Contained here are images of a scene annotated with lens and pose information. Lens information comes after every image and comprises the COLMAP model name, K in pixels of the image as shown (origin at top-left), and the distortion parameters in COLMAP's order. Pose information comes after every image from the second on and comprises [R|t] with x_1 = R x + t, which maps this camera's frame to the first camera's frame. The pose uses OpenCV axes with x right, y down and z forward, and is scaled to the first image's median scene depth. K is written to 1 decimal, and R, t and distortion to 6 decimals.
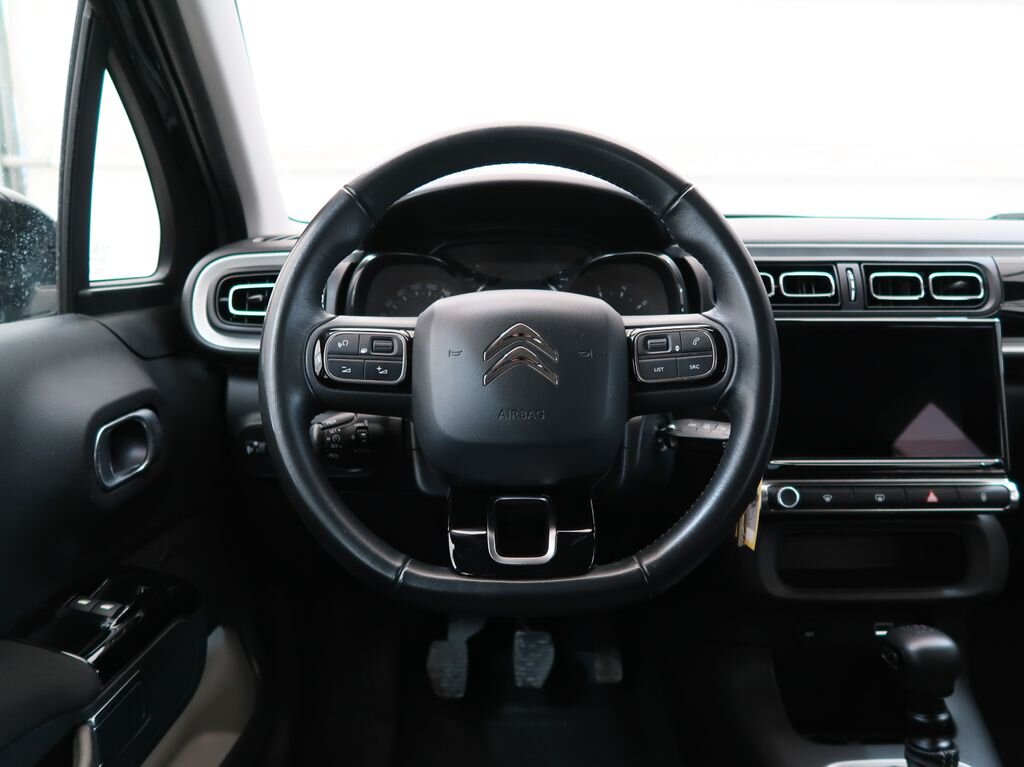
lens RADIAL K [[827.2, 0, 517.0], [0, 827.2, 375.8], [0, 0, 1]] dist [-0.036528, 0.005981]
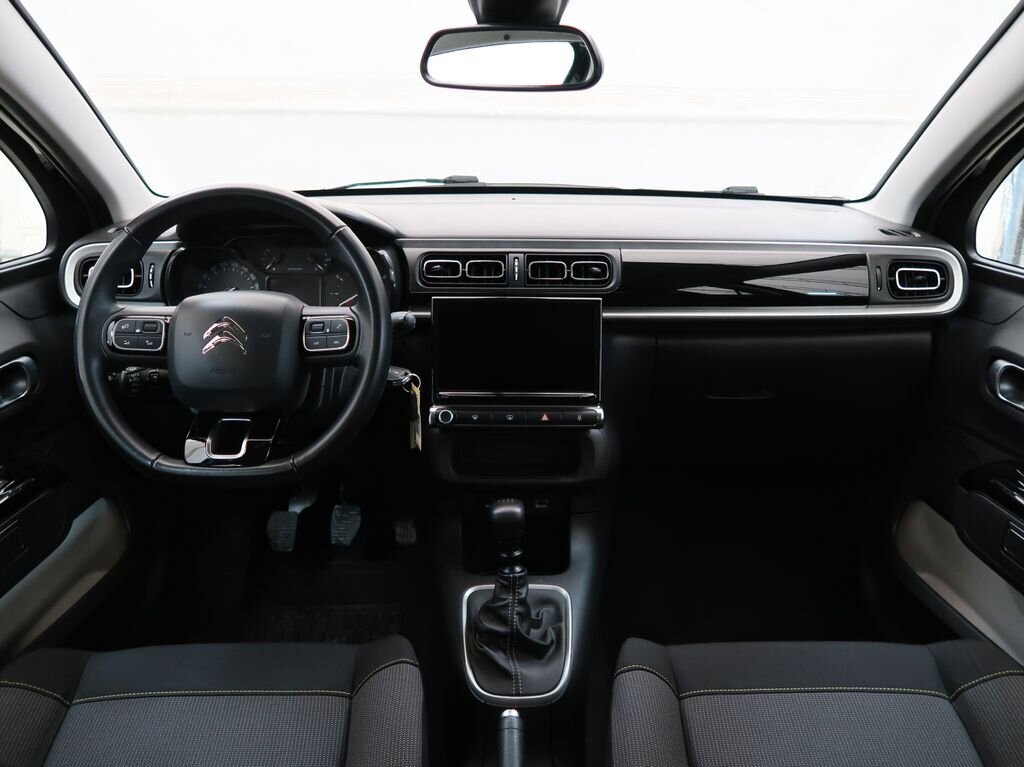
lens RADIAL K [[825.5, 0, 512.1], [0, 825.5, 361.8], [0, 0, 1]] dist [-0.035532, 0.001524]
pose [[0.999951, 0.007713, 0.006136, 0.435897], [-0.008361, 0.993478, 0.113721, -0.127023], [-0.005218, -0.113767, 0.993494, -0.503350]]
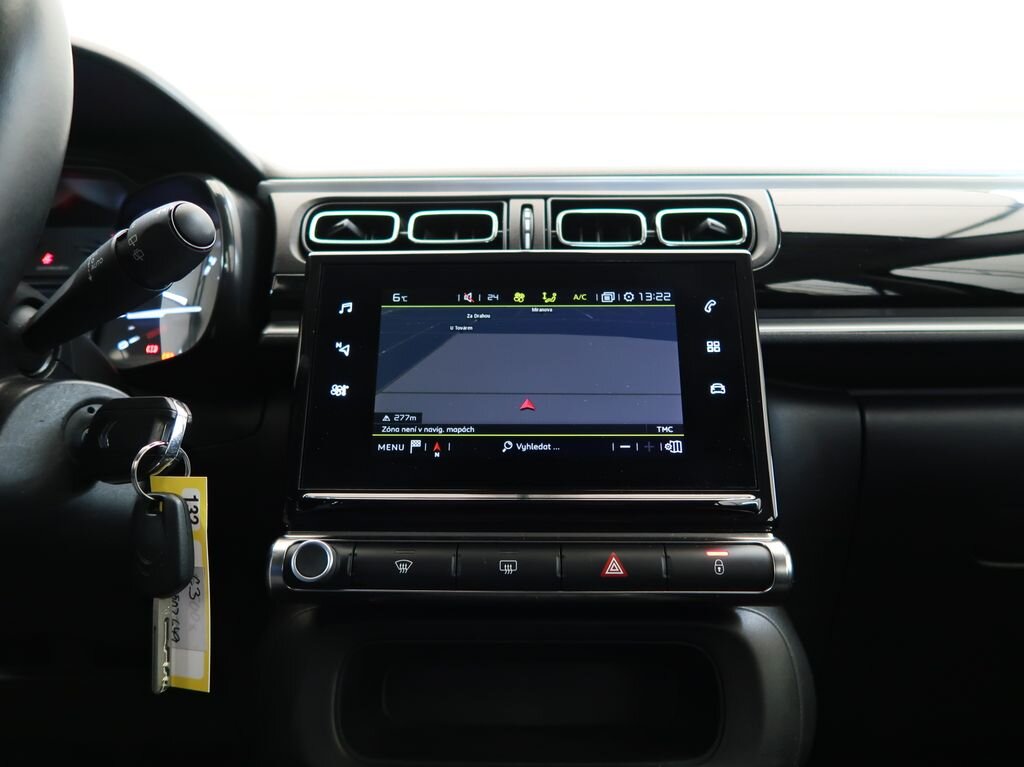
lens RADIAL K [[785.9, 0, 512.0], [0, 785.9, 383.5], [0, 0, 1]] dist [-0.031715, 0.002501]
pose [[0.999776, 0.004252, -0.020728, 0.453903], [-0.008587, 0.976843, -0.213783, 0.141671], [0.019339, 0.213913, 0.976661, 0.506837]]
